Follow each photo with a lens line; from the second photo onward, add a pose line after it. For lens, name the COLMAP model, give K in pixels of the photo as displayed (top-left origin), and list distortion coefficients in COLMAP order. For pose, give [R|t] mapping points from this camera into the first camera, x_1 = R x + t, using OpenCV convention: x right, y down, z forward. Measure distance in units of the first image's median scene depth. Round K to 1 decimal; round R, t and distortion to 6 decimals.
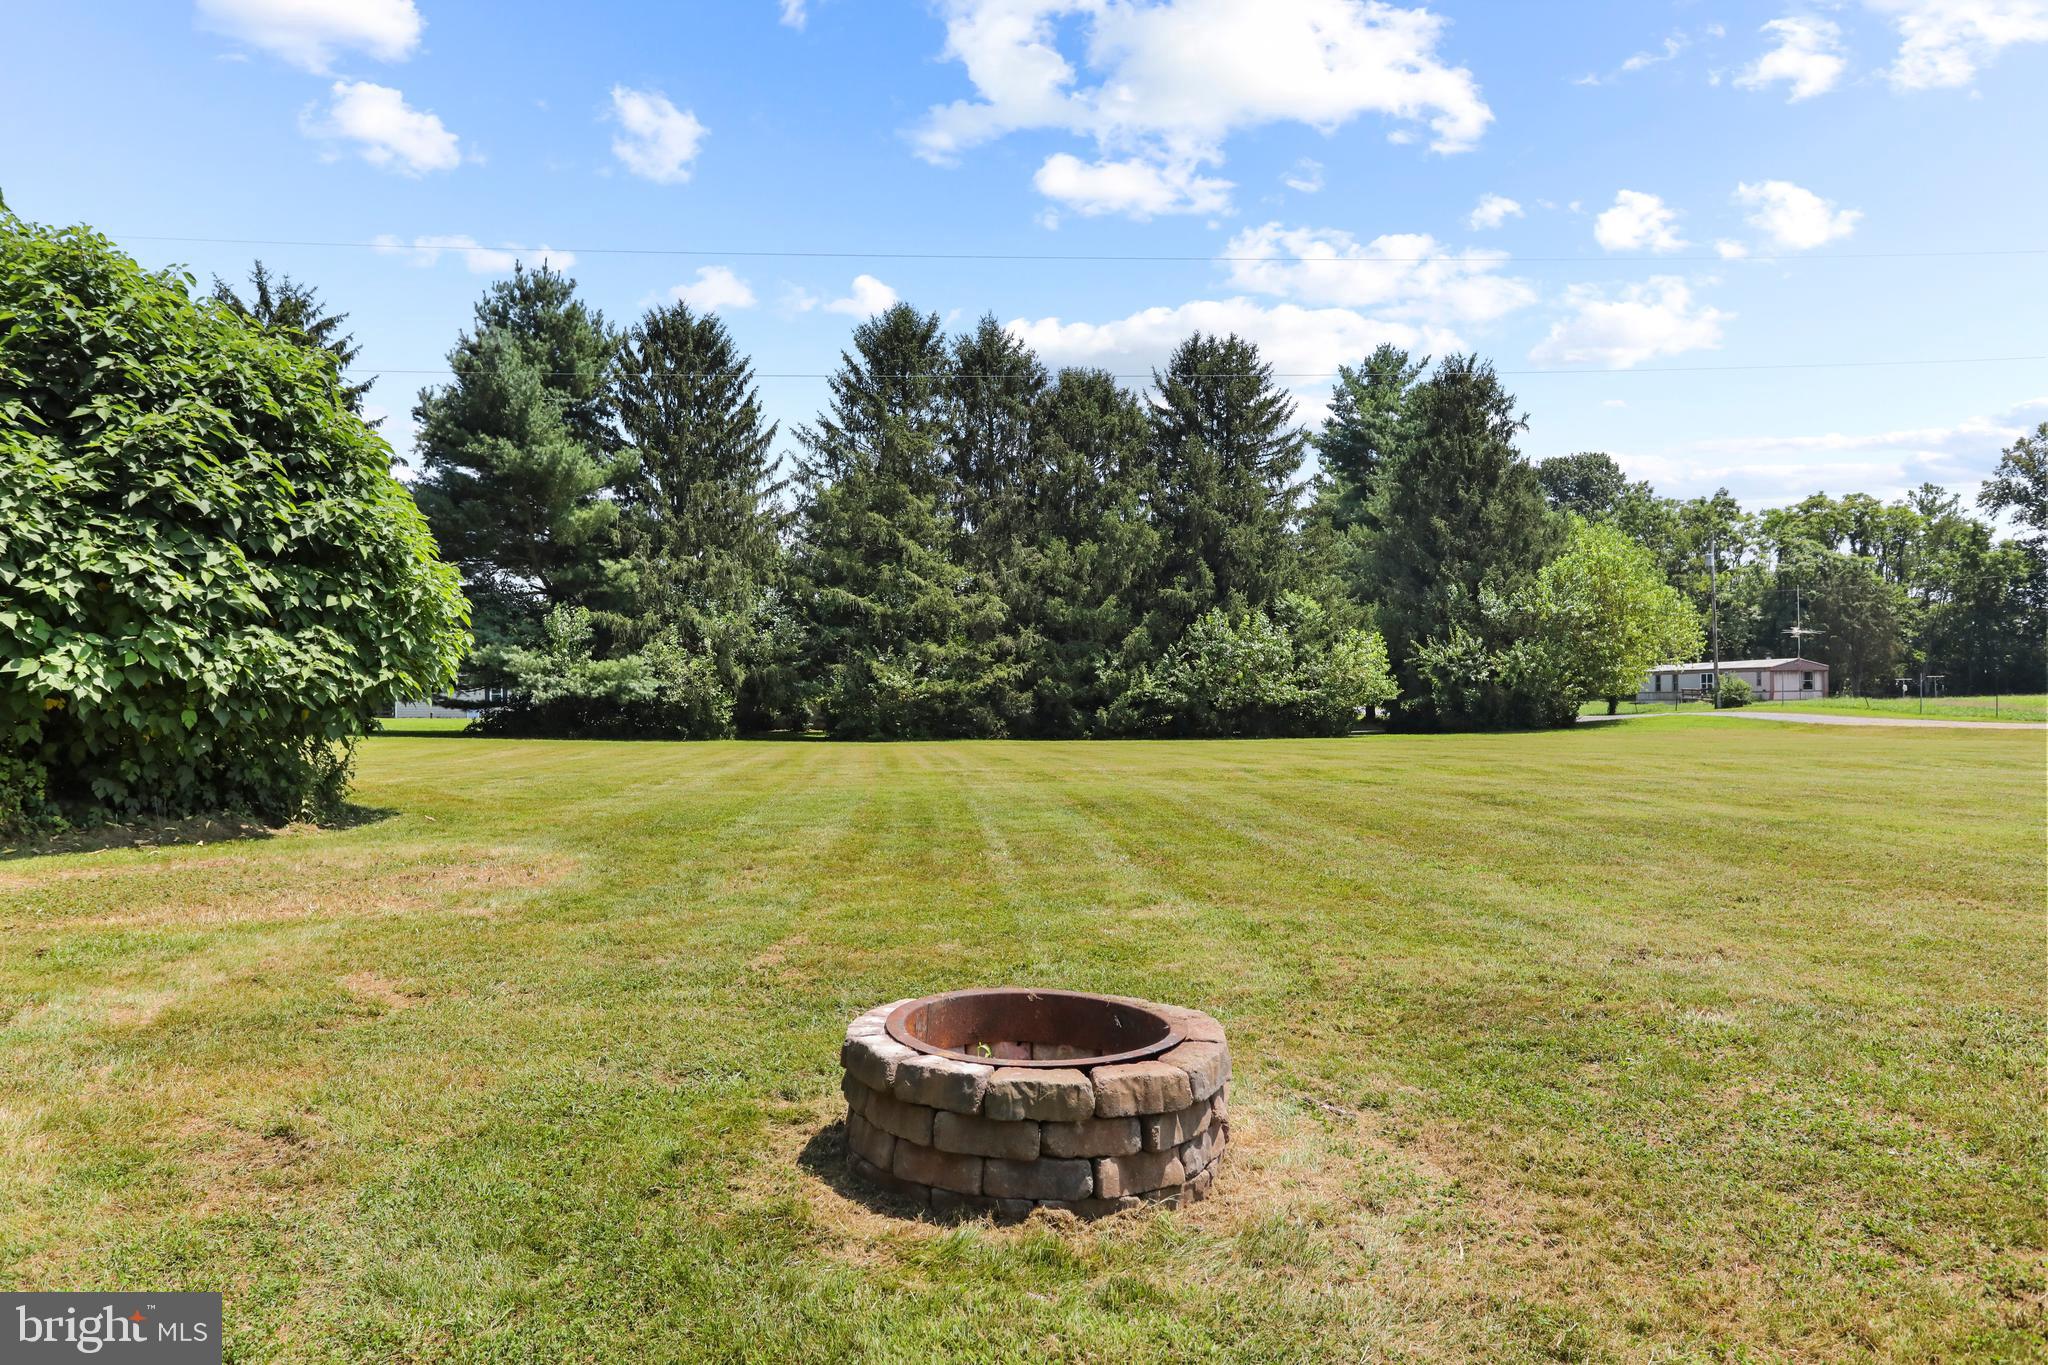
lens RADIAL K [[1458.9, 0, 1021.3], [0, 1458.9, 678.9], [0, 0, 1]] dist [0.004269, -0.009072]
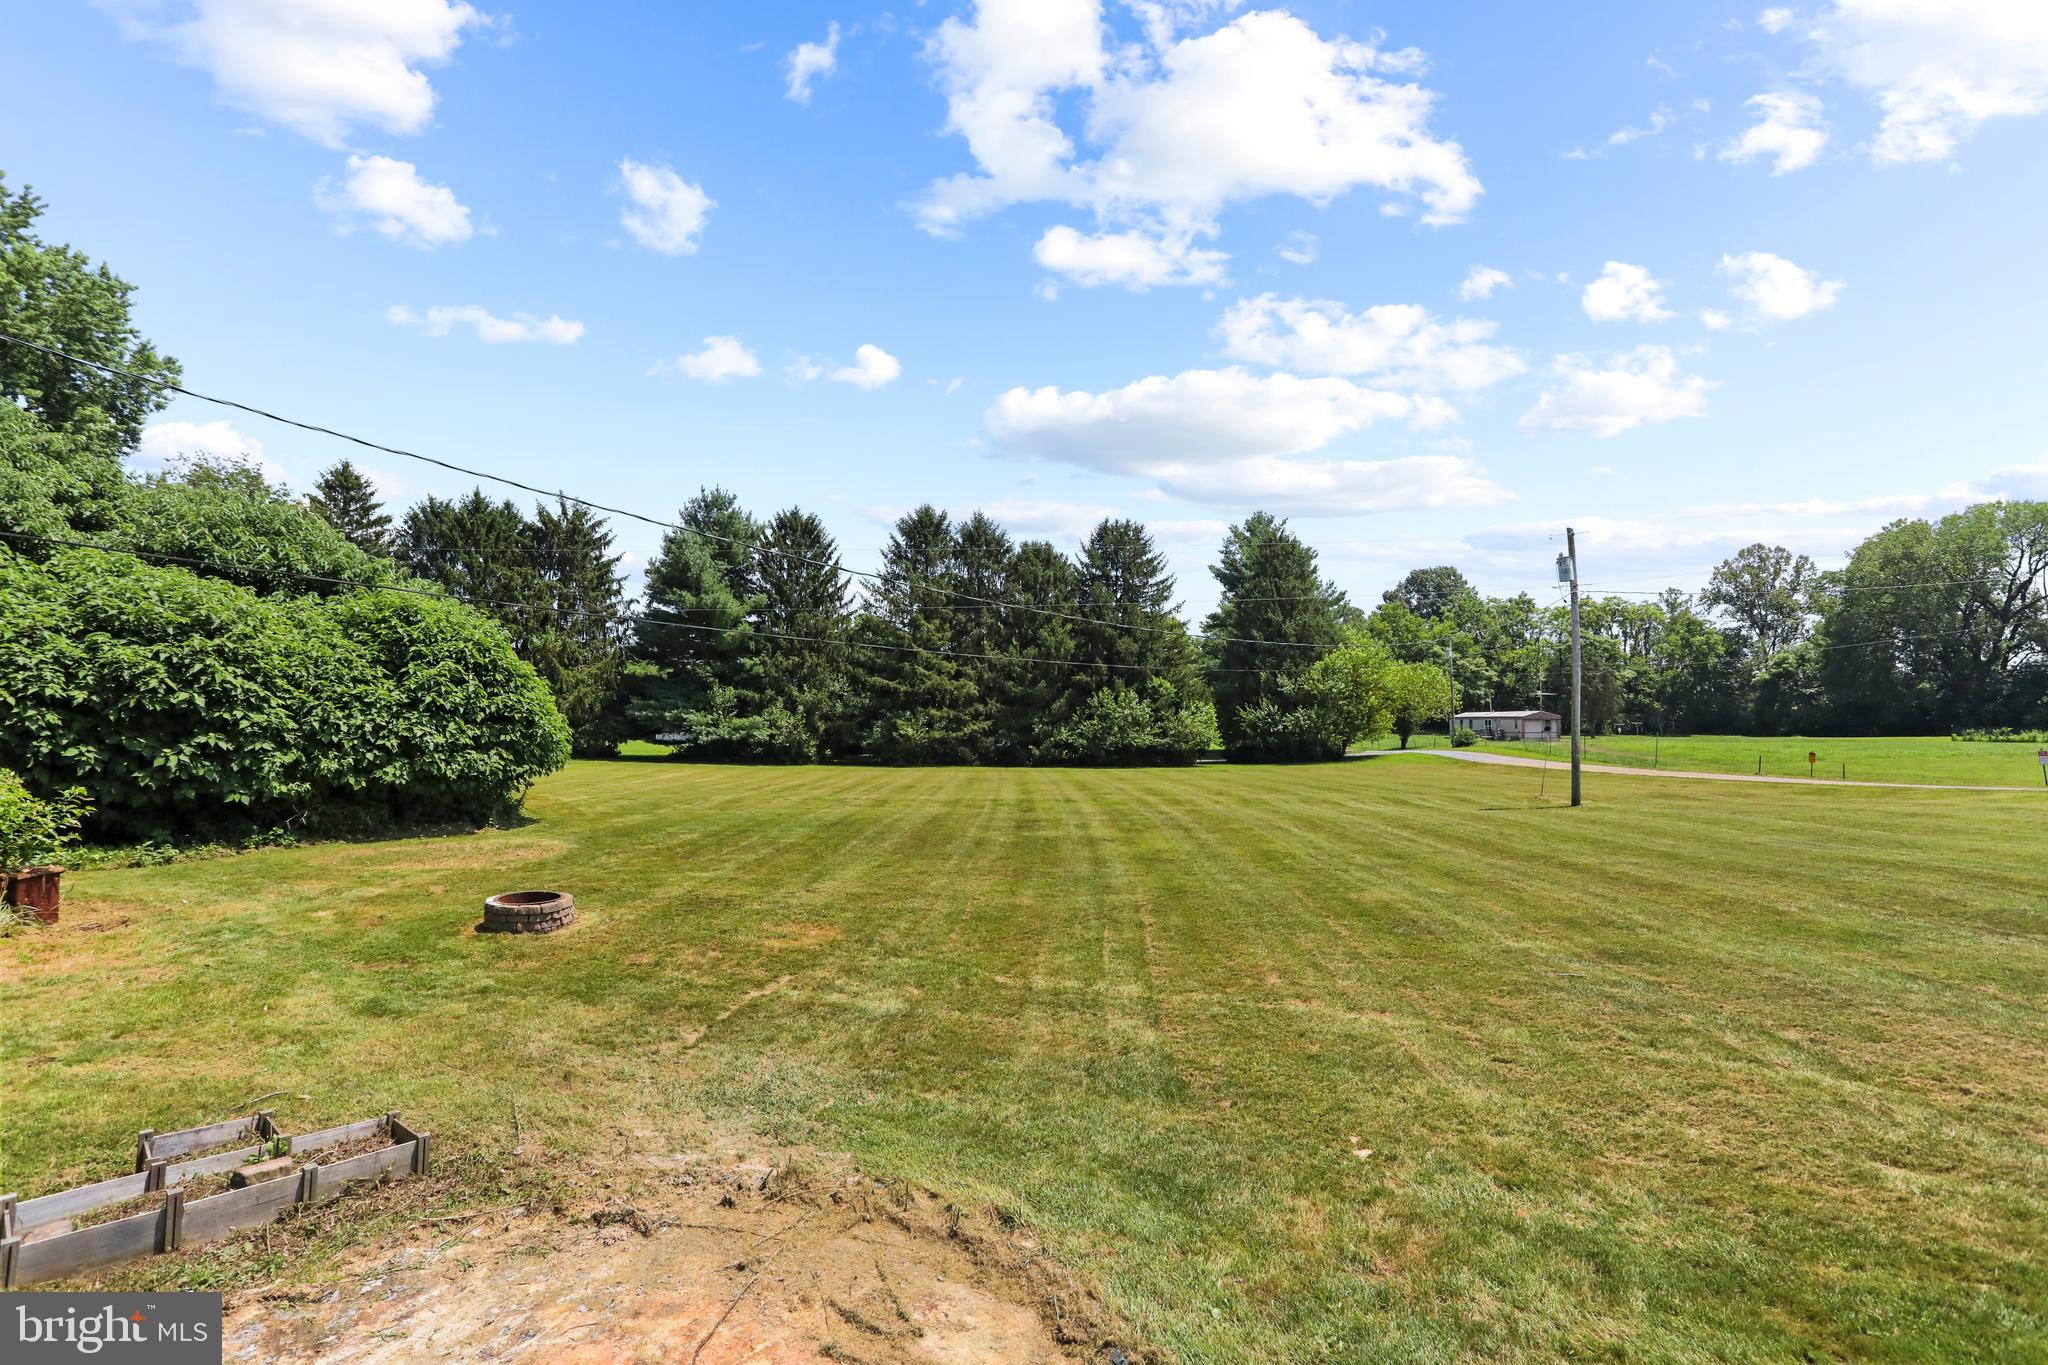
lens RADIAL K [[1006.3, 0, 1022.7], [0, 1006.3, 683.9], [0, 0, 1]] dist [-0.046175, 0.026947]
pose [[0.996597, 0.006275, -0.082184, 0.134794], [-0.008016, 0.999750, -0.020873, -0.028969], [0.082032, 0.021461, 0.996399, -0.151025]]
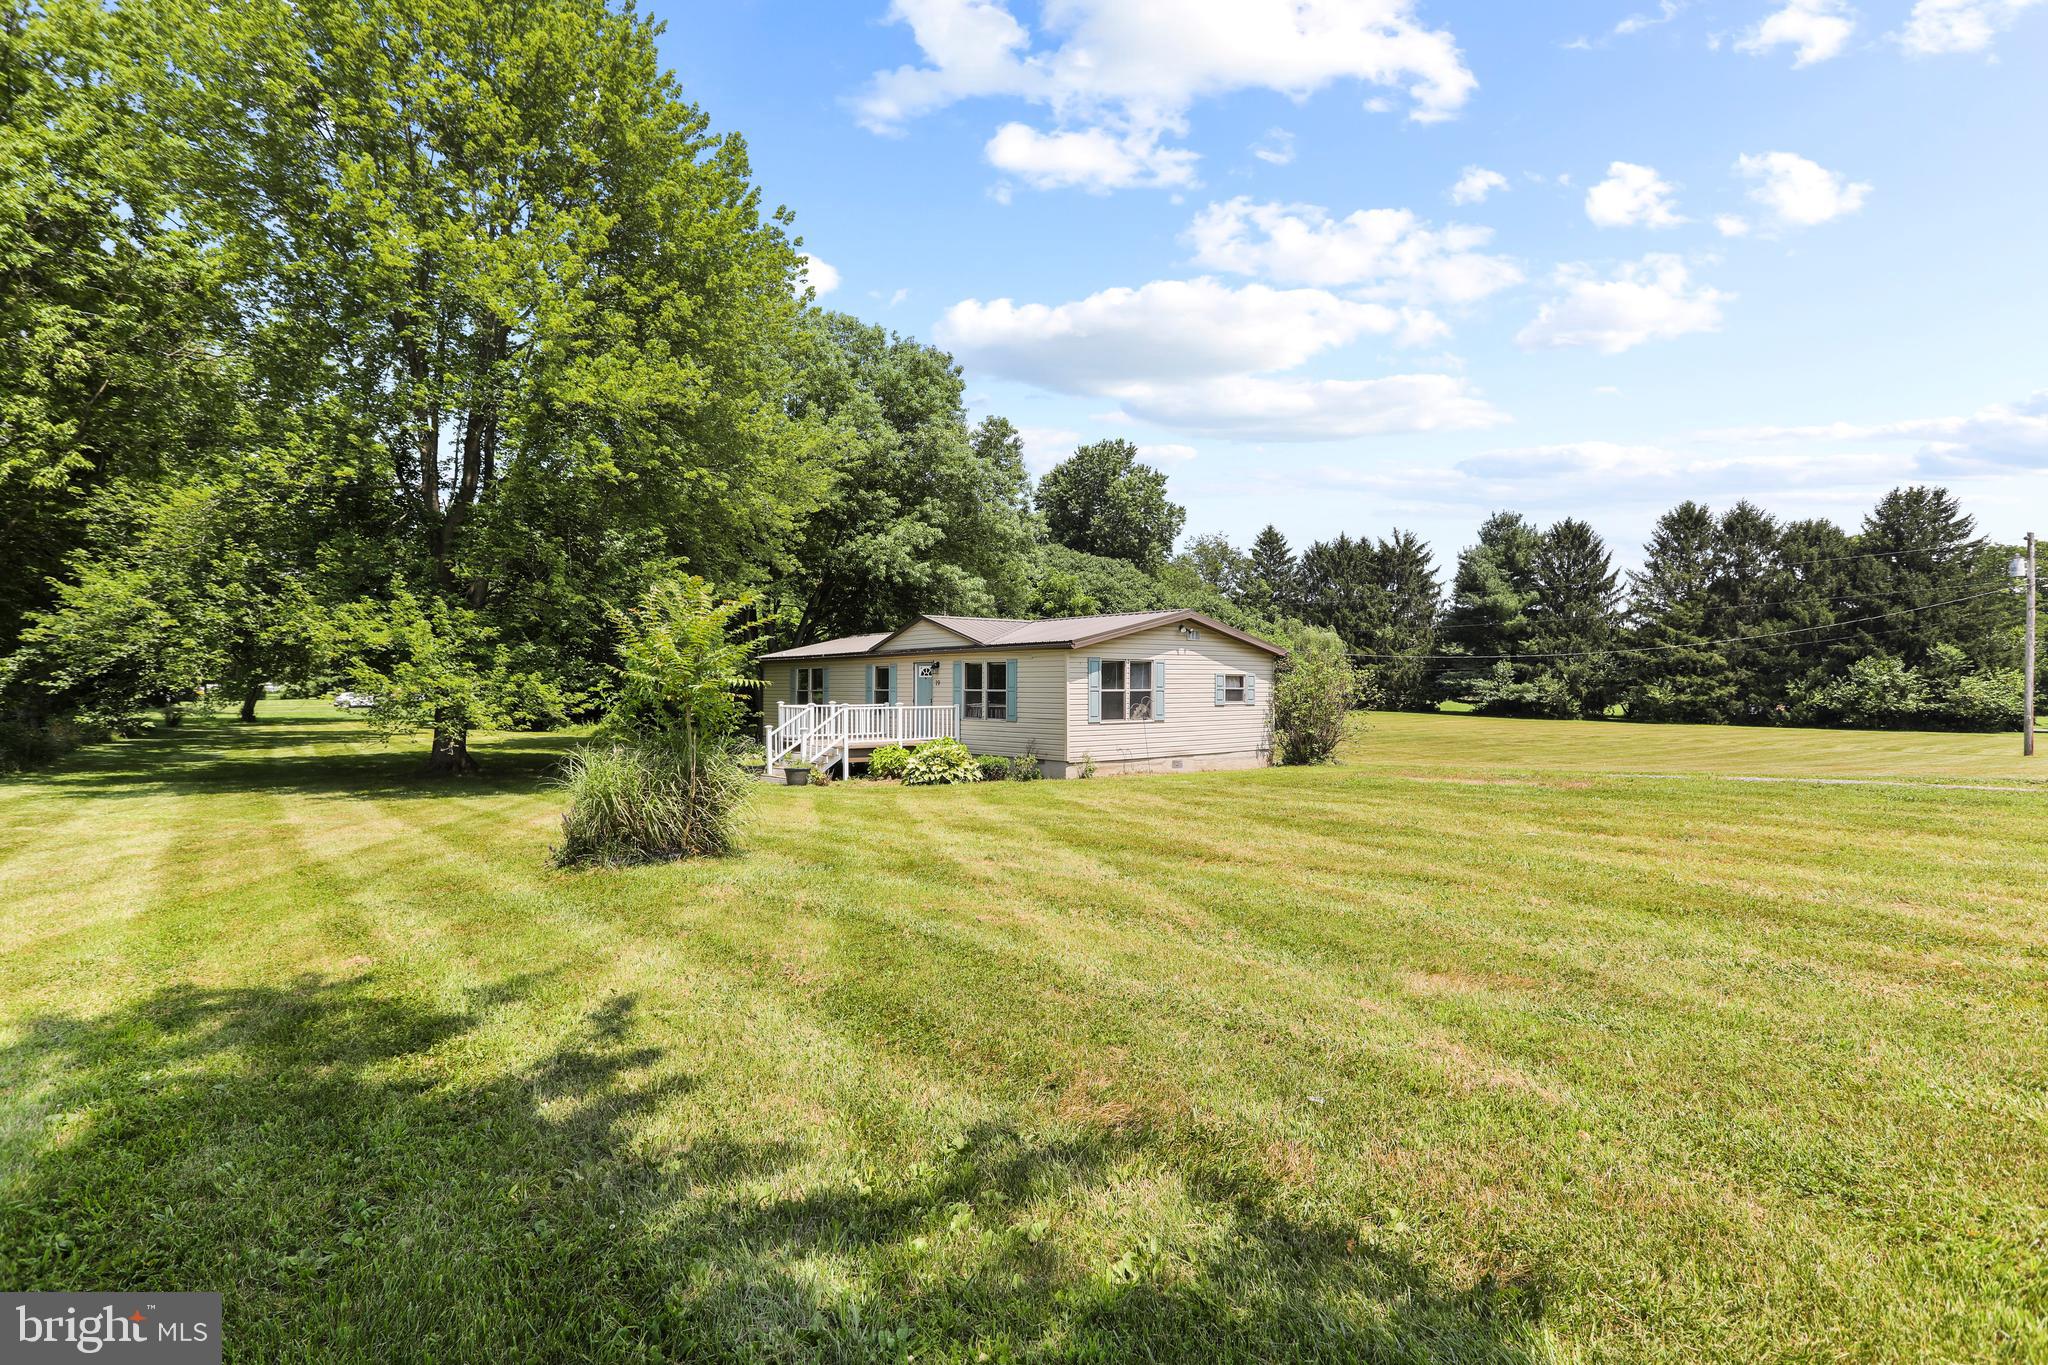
lens RADIAL K [[1006.3, 0, 1036.7], [0, 1006.3, 684.3], [0, 0, 1]] dist [-0.046175, 0.026947]
pose [[0.577224, 0.008933, -0.816537, 0.535237], [0.006466, 0.999859, 0.015509, -0.039822], [0.816560, -0.014232, 0.577085, -0.516844]]
